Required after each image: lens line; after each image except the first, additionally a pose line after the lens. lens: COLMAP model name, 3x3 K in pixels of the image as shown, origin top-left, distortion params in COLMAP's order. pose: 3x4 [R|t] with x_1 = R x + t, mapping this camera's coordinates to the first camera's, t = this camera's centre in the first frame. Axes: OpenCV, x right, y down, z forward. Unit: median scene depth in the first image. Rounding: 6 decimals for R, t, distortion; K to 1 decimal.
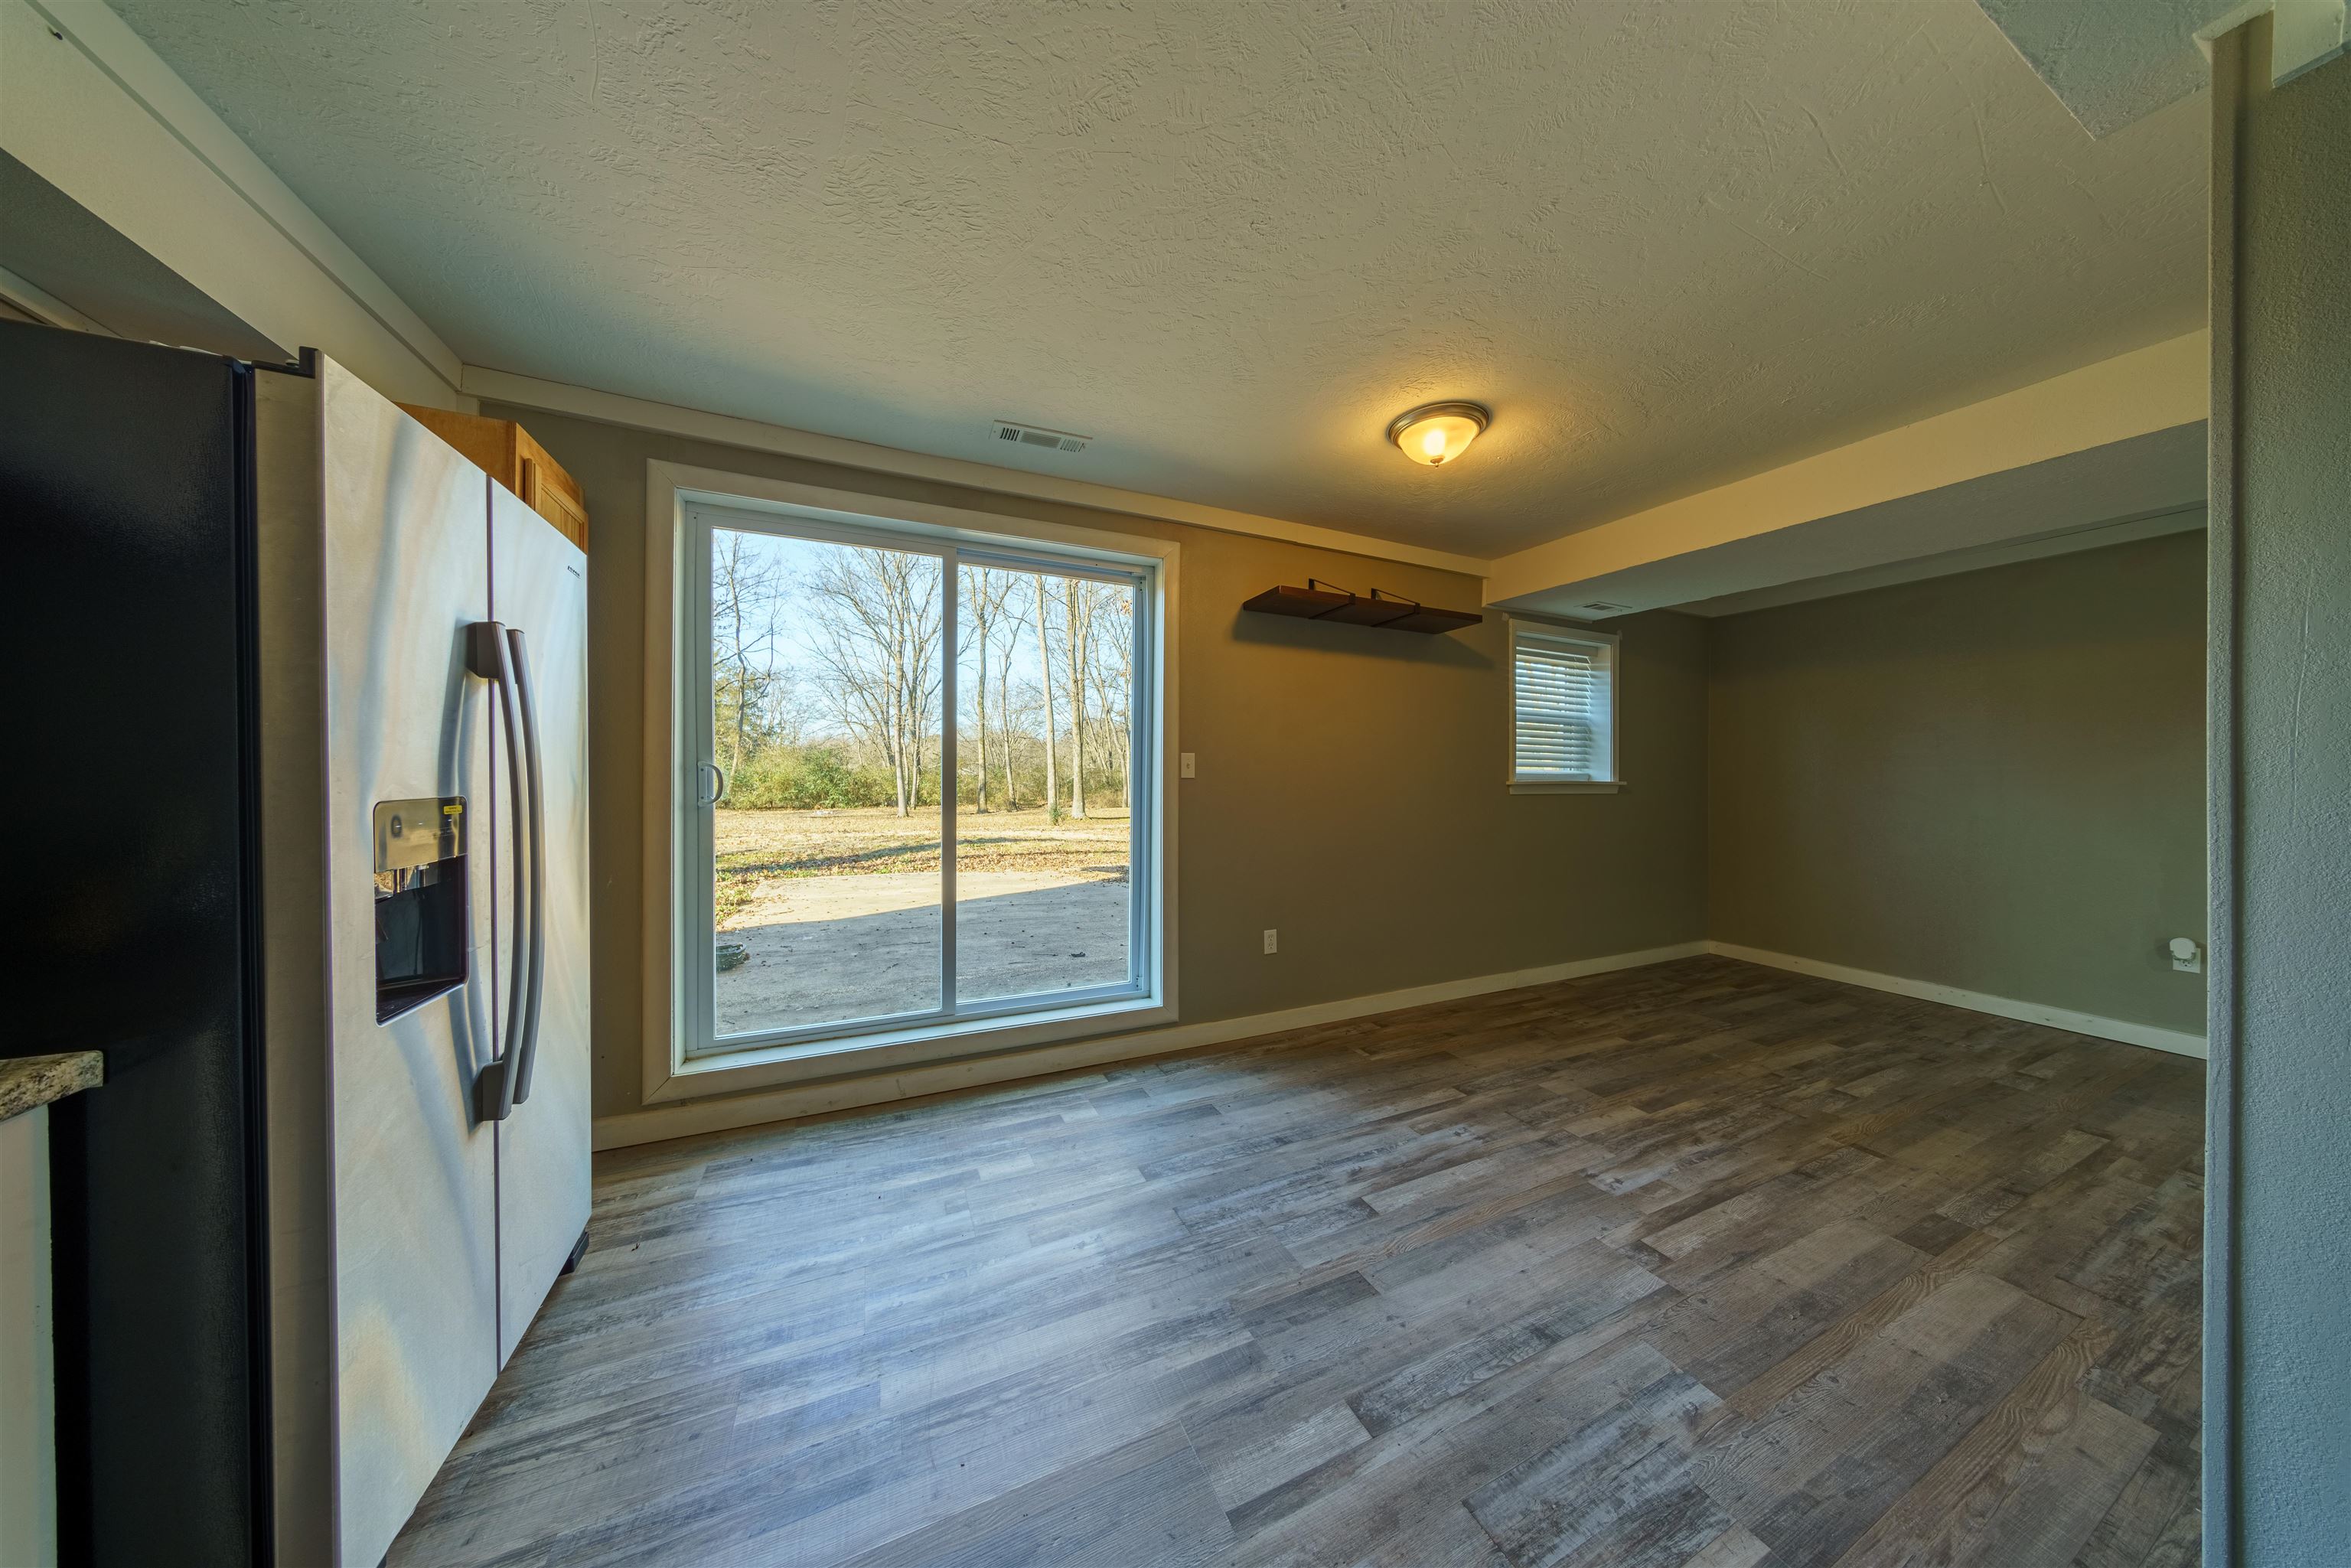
lens RADIAL K [[669.0, 0, 1167.6], [0, 669.0, 776.9], [0, 0, 1]] dist [-0.002655, 0.000178]
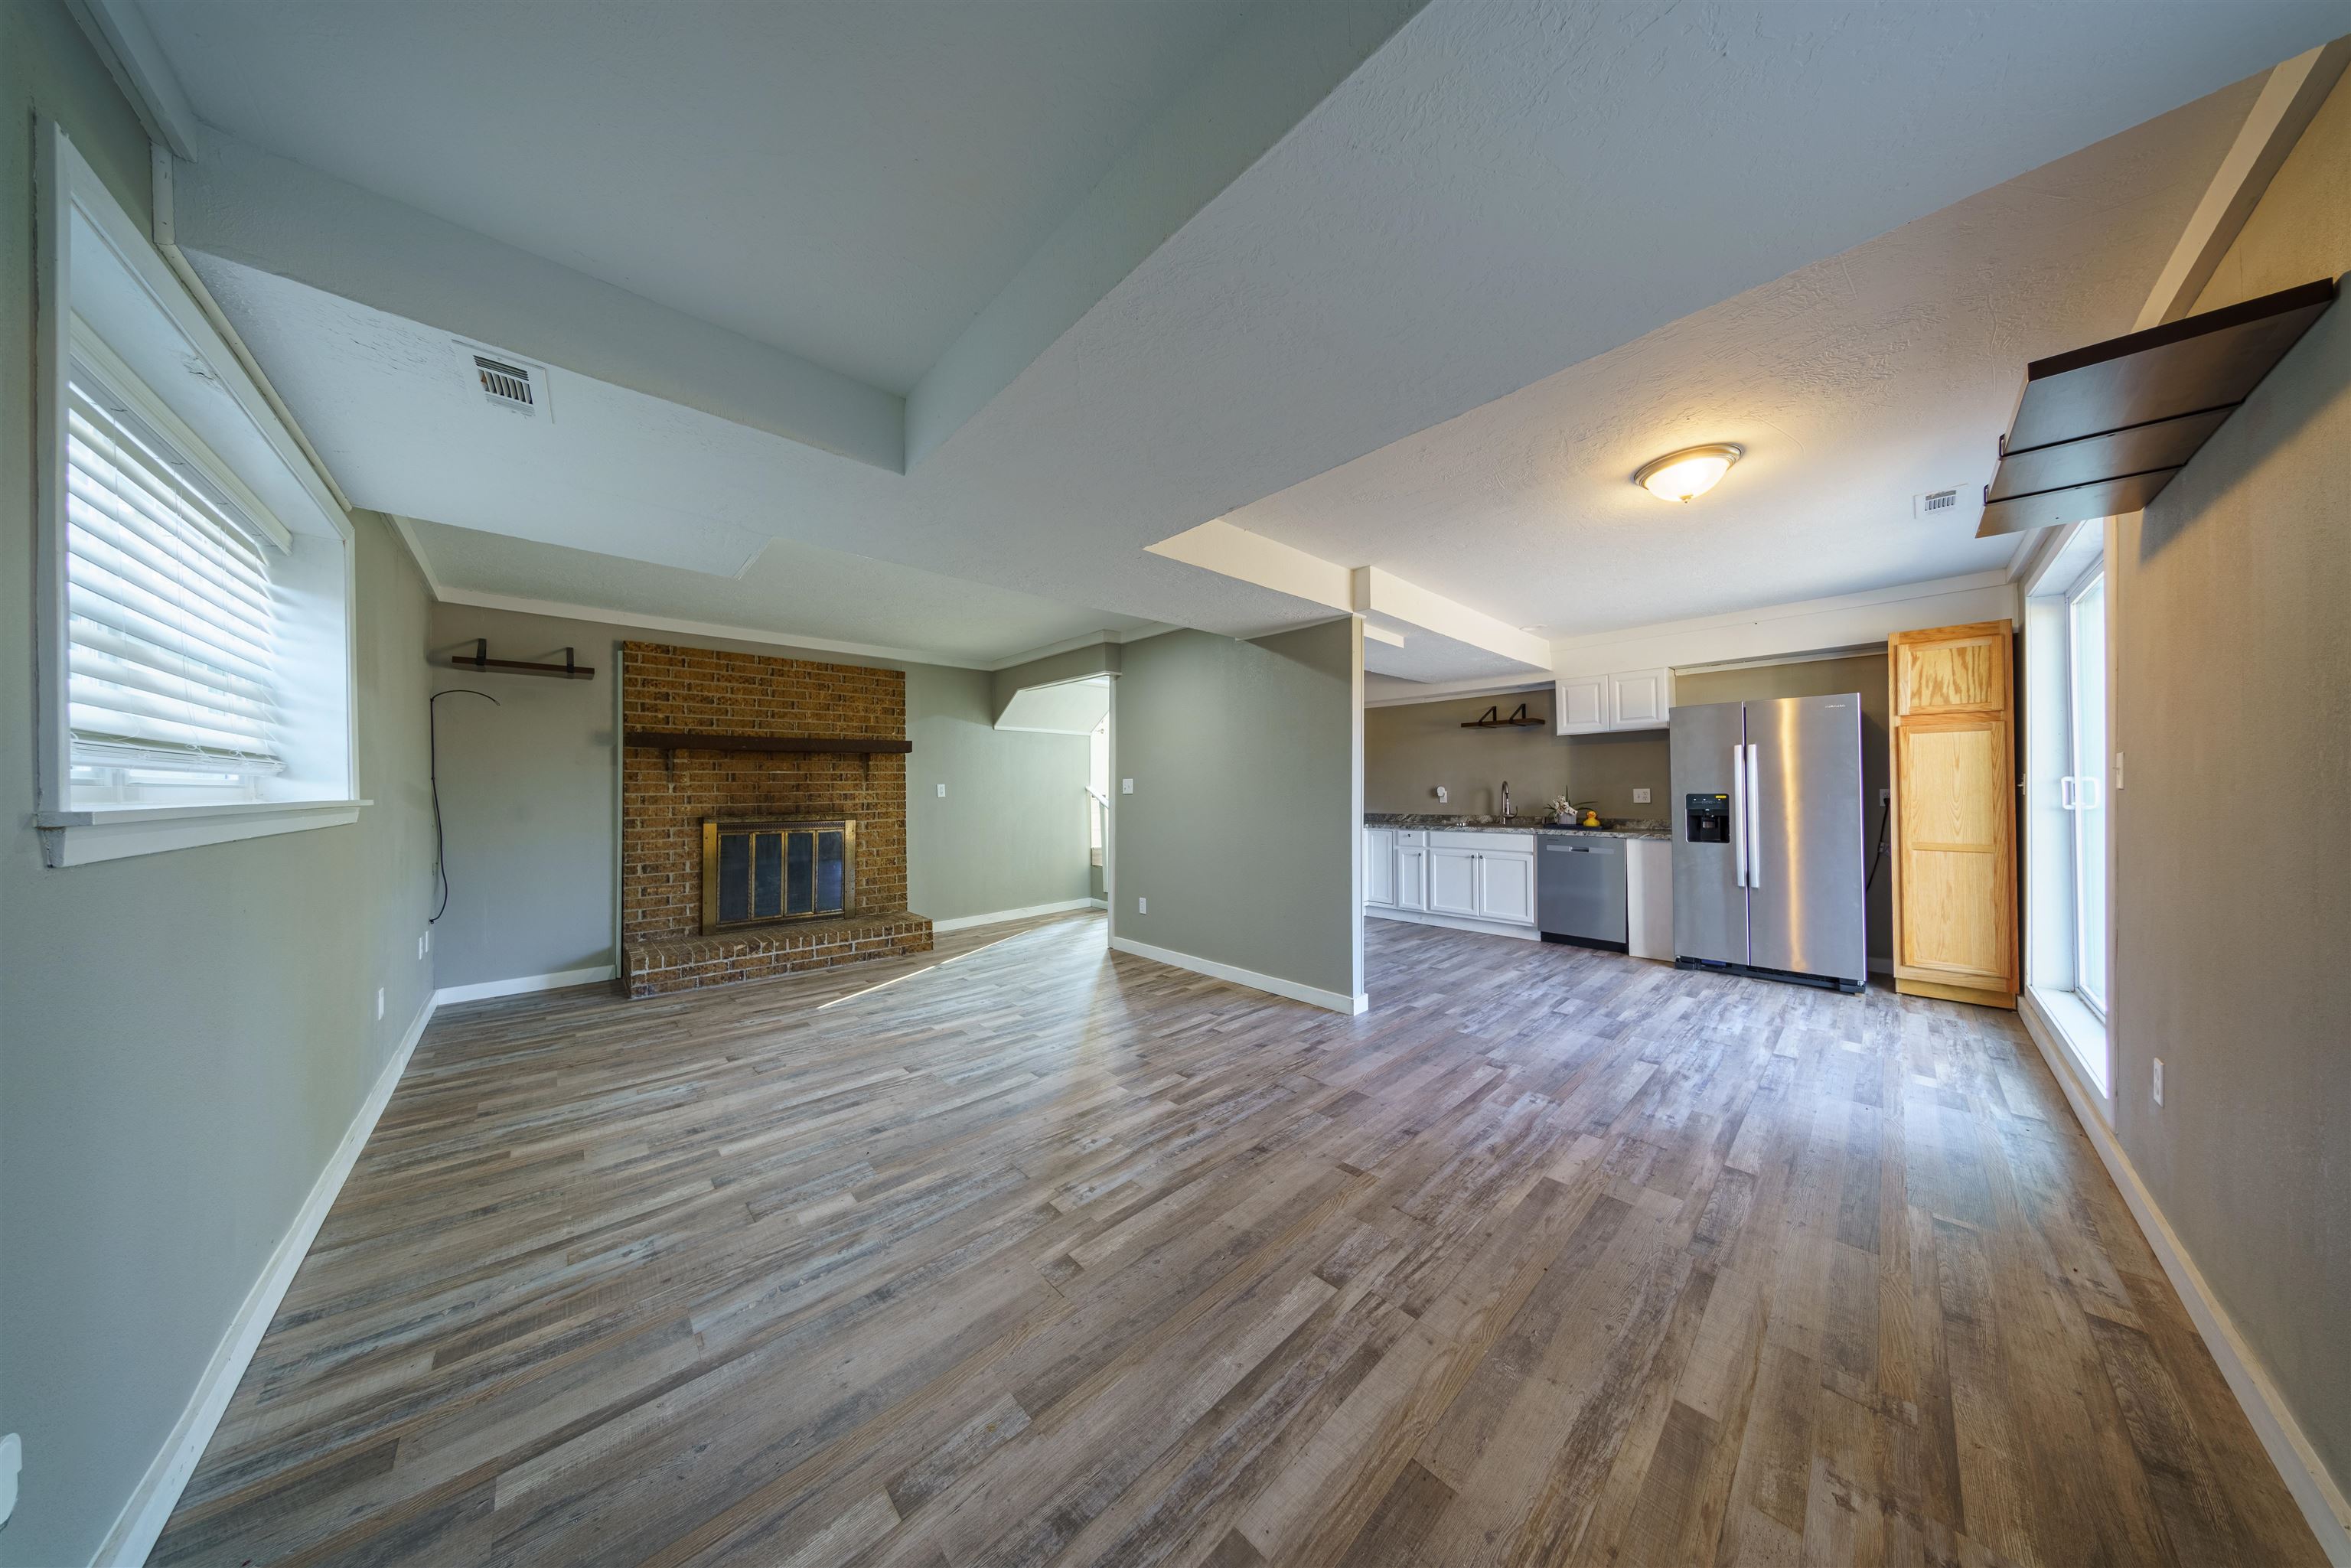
lens RADIAL K [[669.0, 0, 1160.0], [0, 669.0, 780.2], [0, 0, 1]] dist [-0.002655, 0.000178]
pose [[-0.952442, -0.003853, -0.304696, 1.594241], [0.002871, 0.999762, -0.021615, 0.008621], [0.304707, -0.021462, -0.952204, 1.834818]]
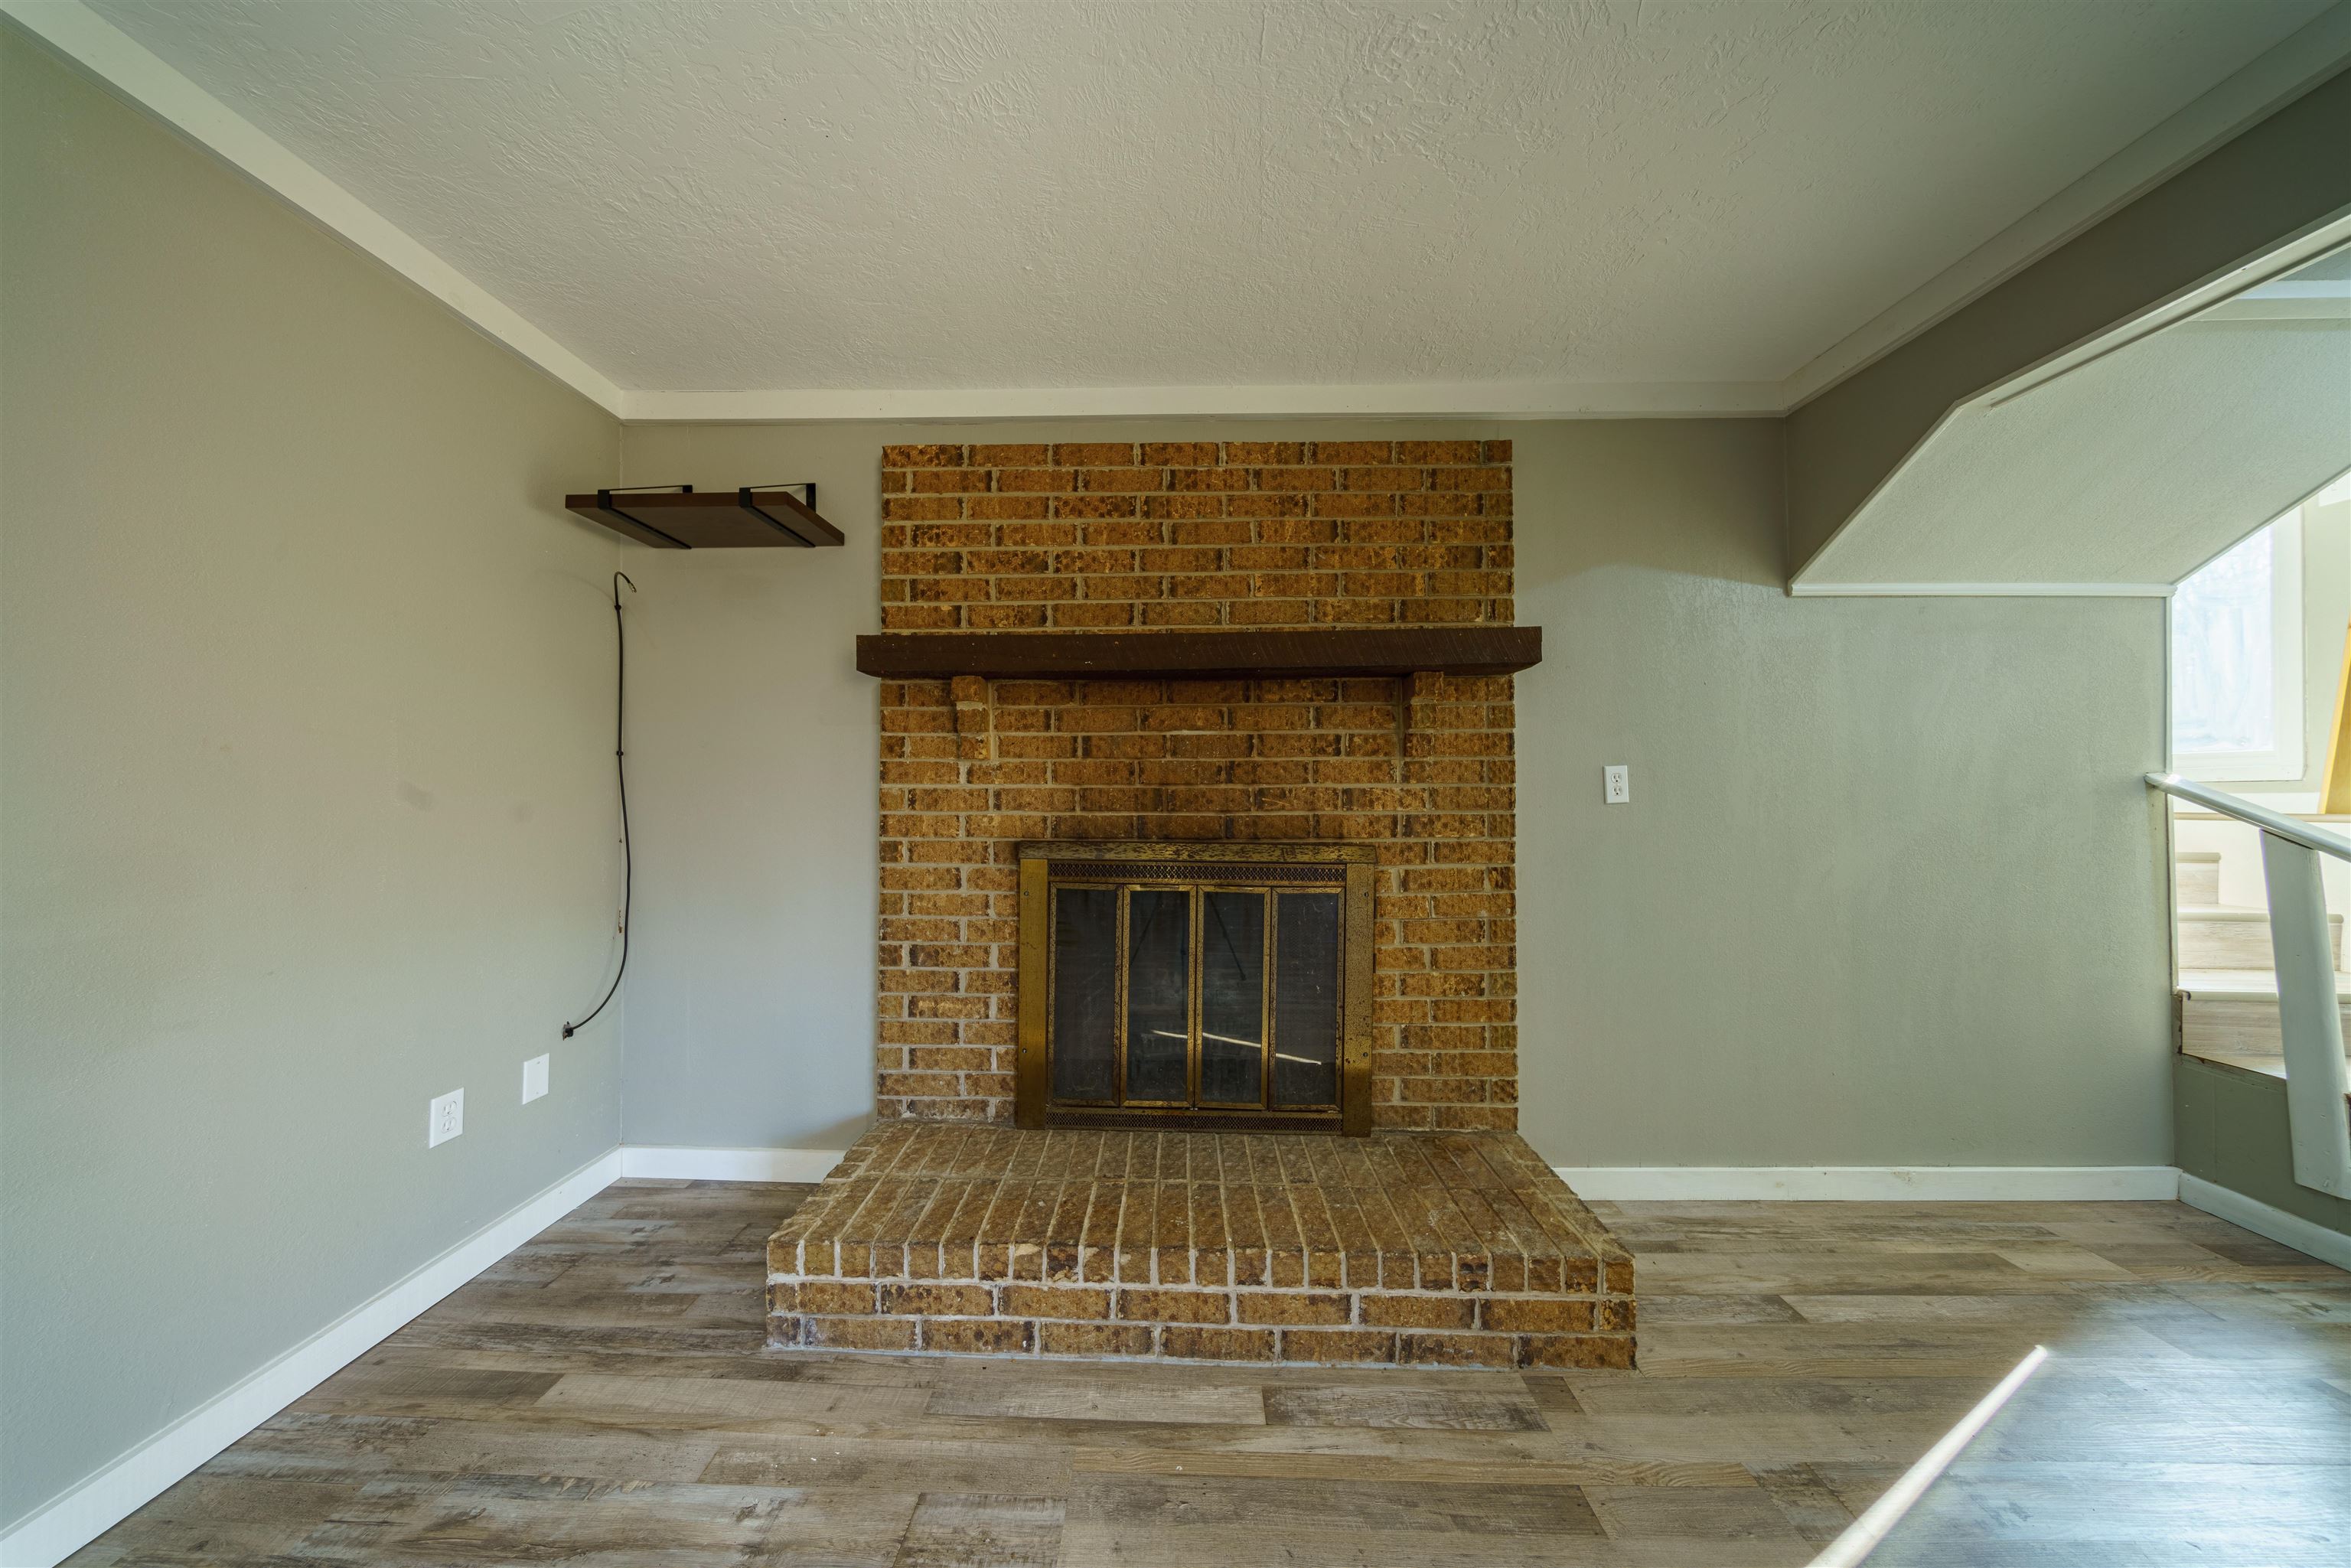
lens RADIAL K [[669.0, 0, 1175.2], [0, 669.0, 791.8], [0, 0, 1]] dist [-0.002655, 0.000178]
pose [[-0.901918, -0.008151, 0.431830, 1.763749], [-0.009460, 0.999955, -0.000883, 0.007979], [-0.431804, -0.004882, -0.901954, 0.082171]]
